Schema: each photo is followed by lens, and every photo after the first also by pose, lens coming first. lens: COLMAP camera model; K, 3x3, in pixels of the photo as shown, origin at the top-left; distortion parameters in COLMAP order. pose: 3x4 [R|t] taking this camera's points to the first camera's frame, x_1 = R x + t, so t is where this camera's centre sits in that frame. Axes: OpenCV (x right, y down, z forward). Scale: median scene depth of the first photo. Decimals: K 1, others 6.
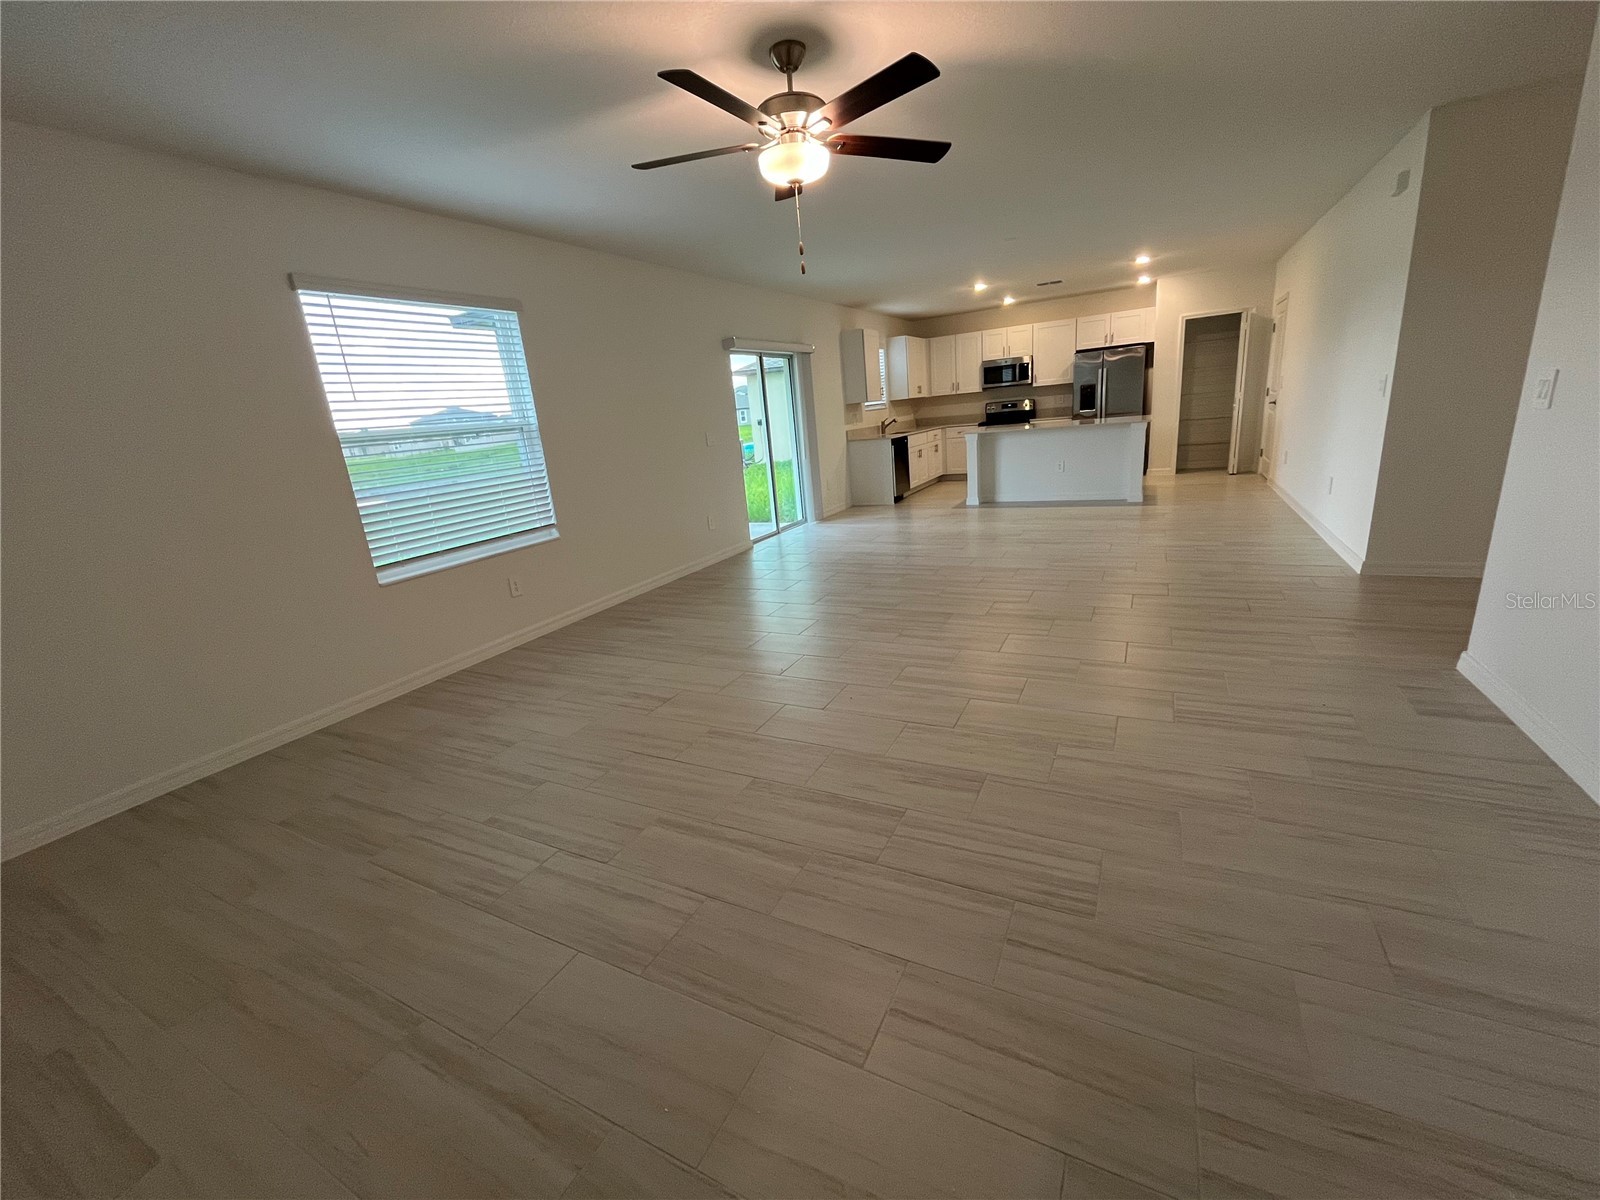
lens RADIAL K [[647.7, 0, 796.0], [0, 647.7, 599.8], [0, 0, 1]] dist [-0.003649, -0.000278]
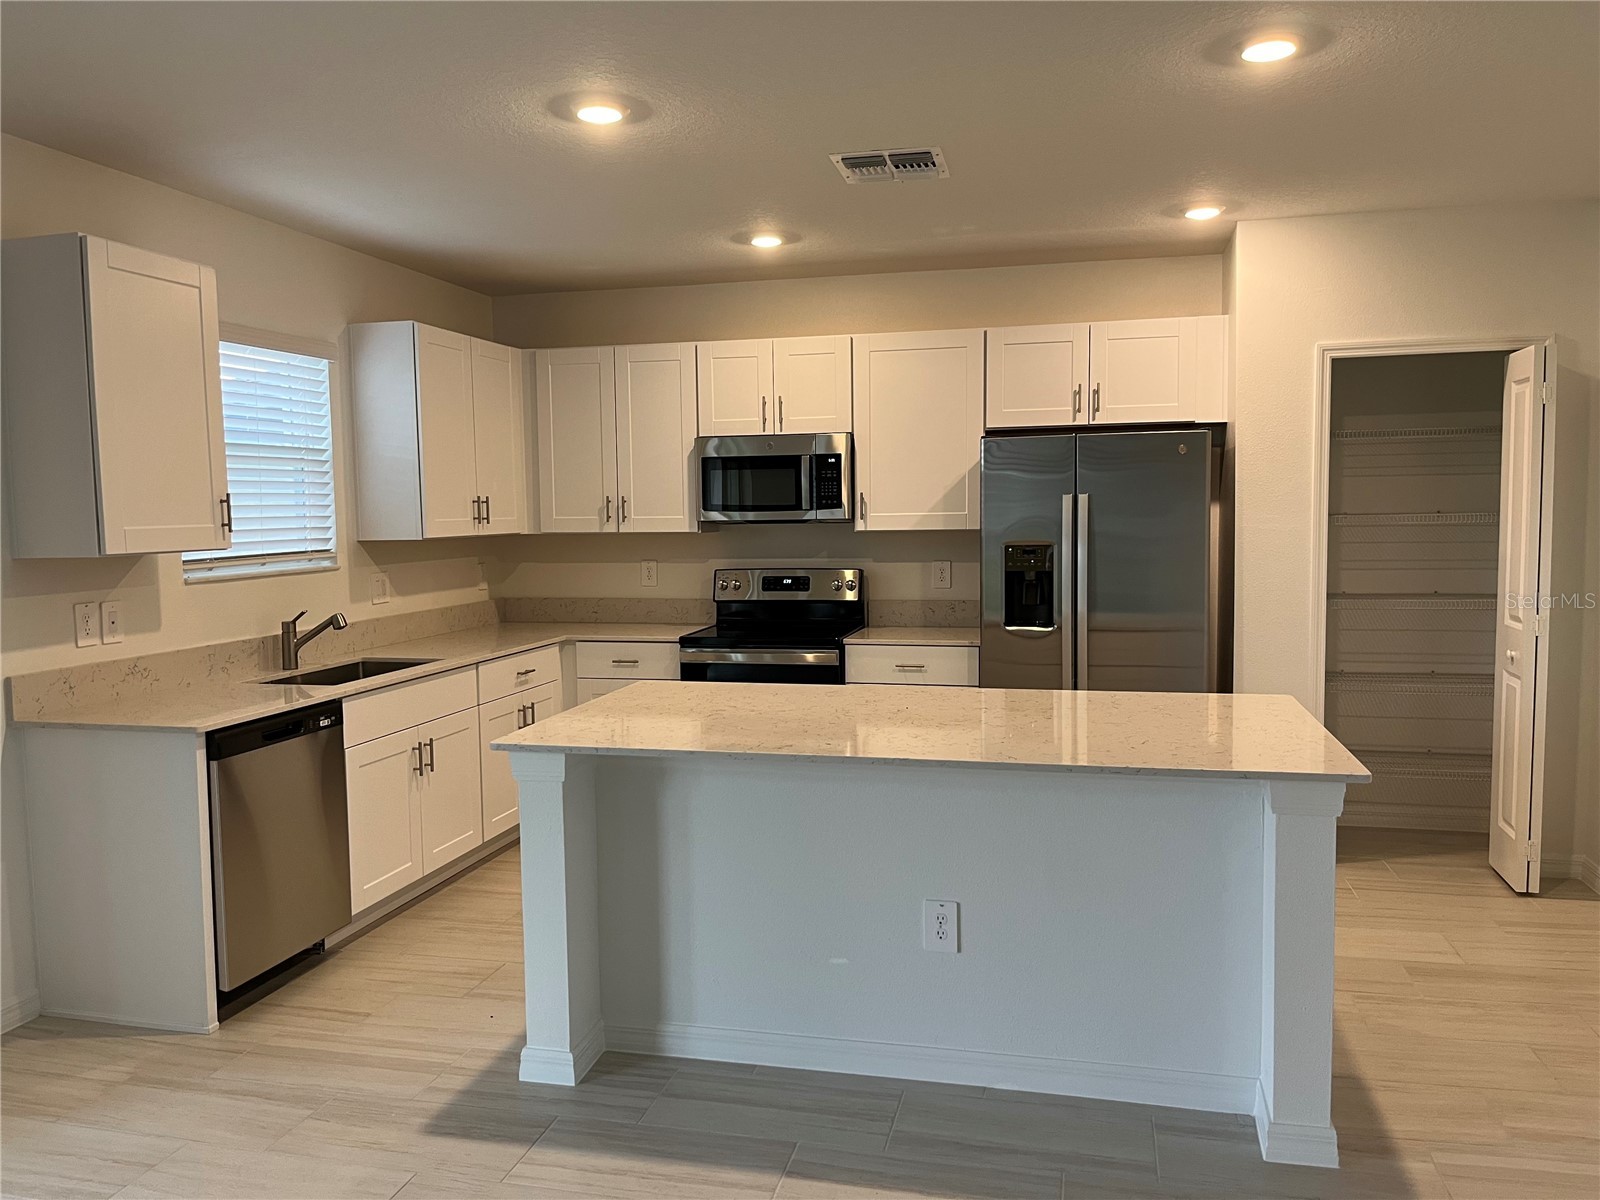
lens RADIAL K [[1203.9, 0, 802.4], [0, 1203.9, 612.0], [0, 0, 1]] dist [0.022752, -0.006114]
pose [[0.965686, 0.055609, 0.253688, 0.286592], [-0.001608, 0.978069, -0.208274, -0.249136], [-0.259706, 0.200719, 0.944598, 0.686584]]
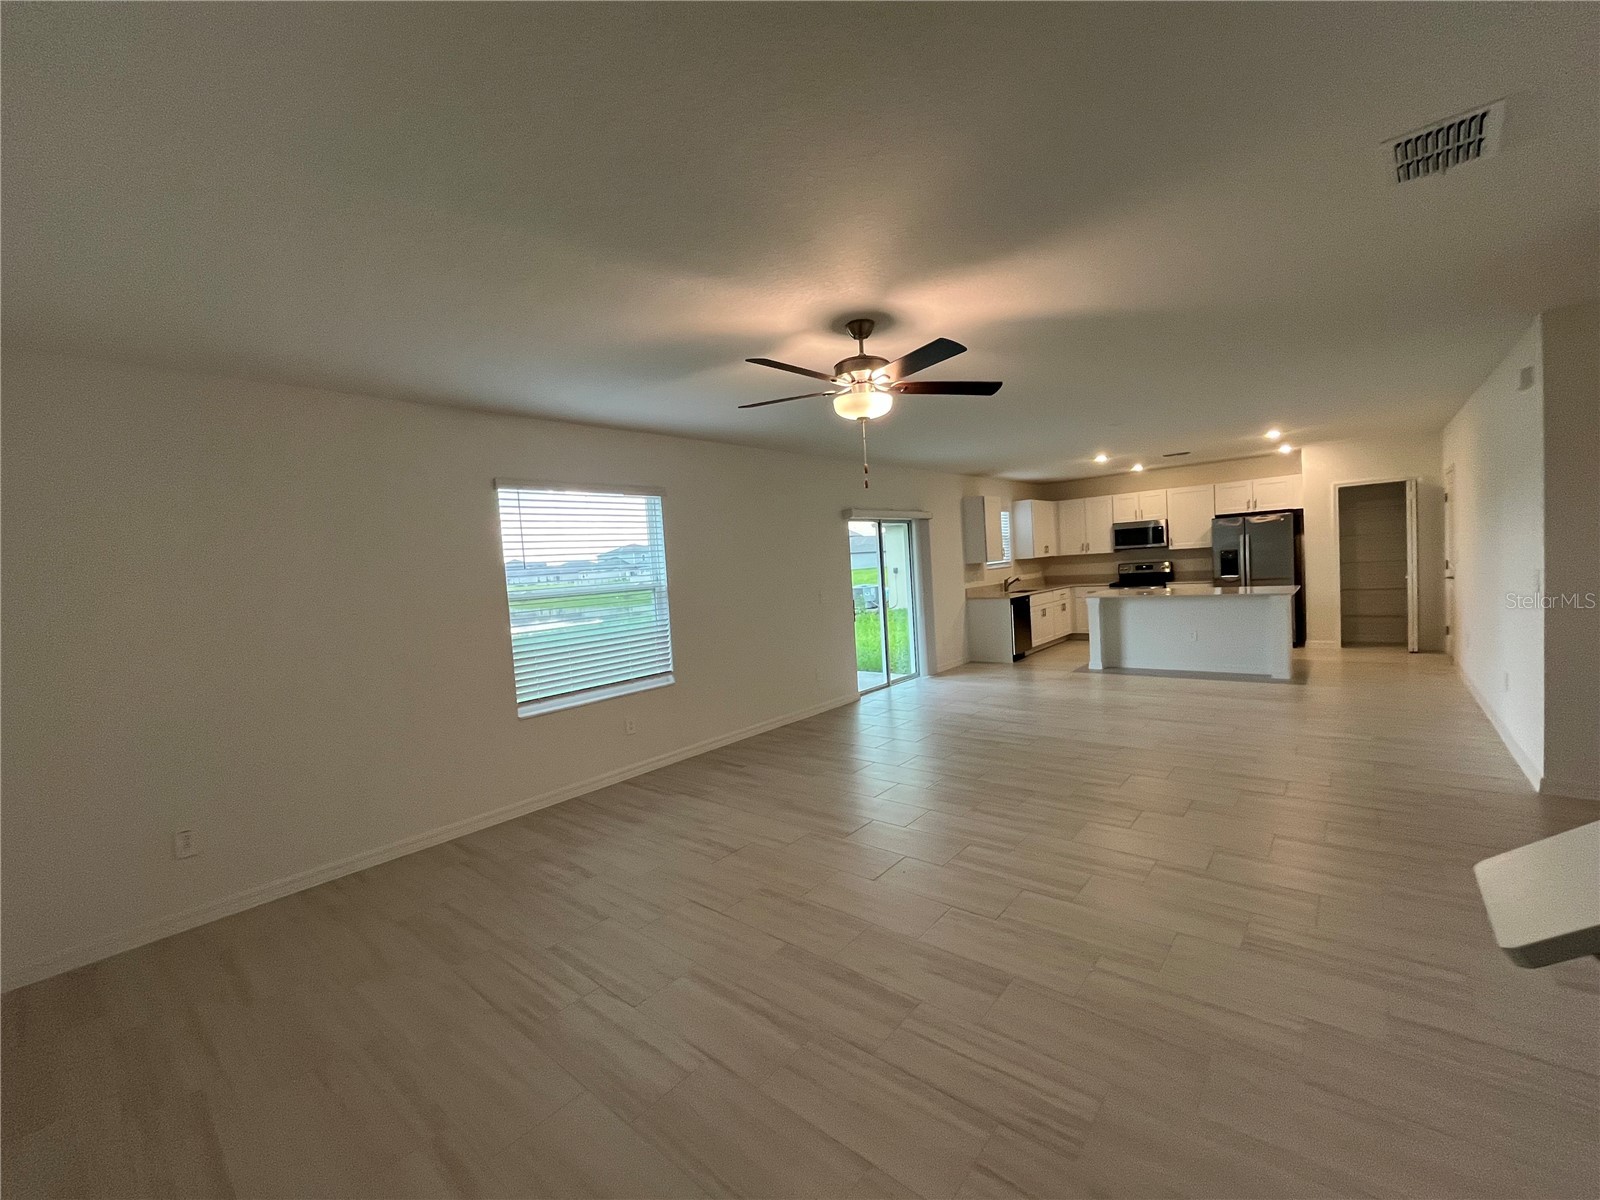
lens RADIAL K [[647.7, 0, 797.6], [0, 647.7, 600.4], [0, 0, 1]] dist [-0.003649, -0.000278]
pose [[0.974652, 0.040396, -0.220049, 0.055949], [-0.085120, 0.976551, -0.197746, -0.021580], [0.206901, 0.211464, 0.955236, -0.039952]]
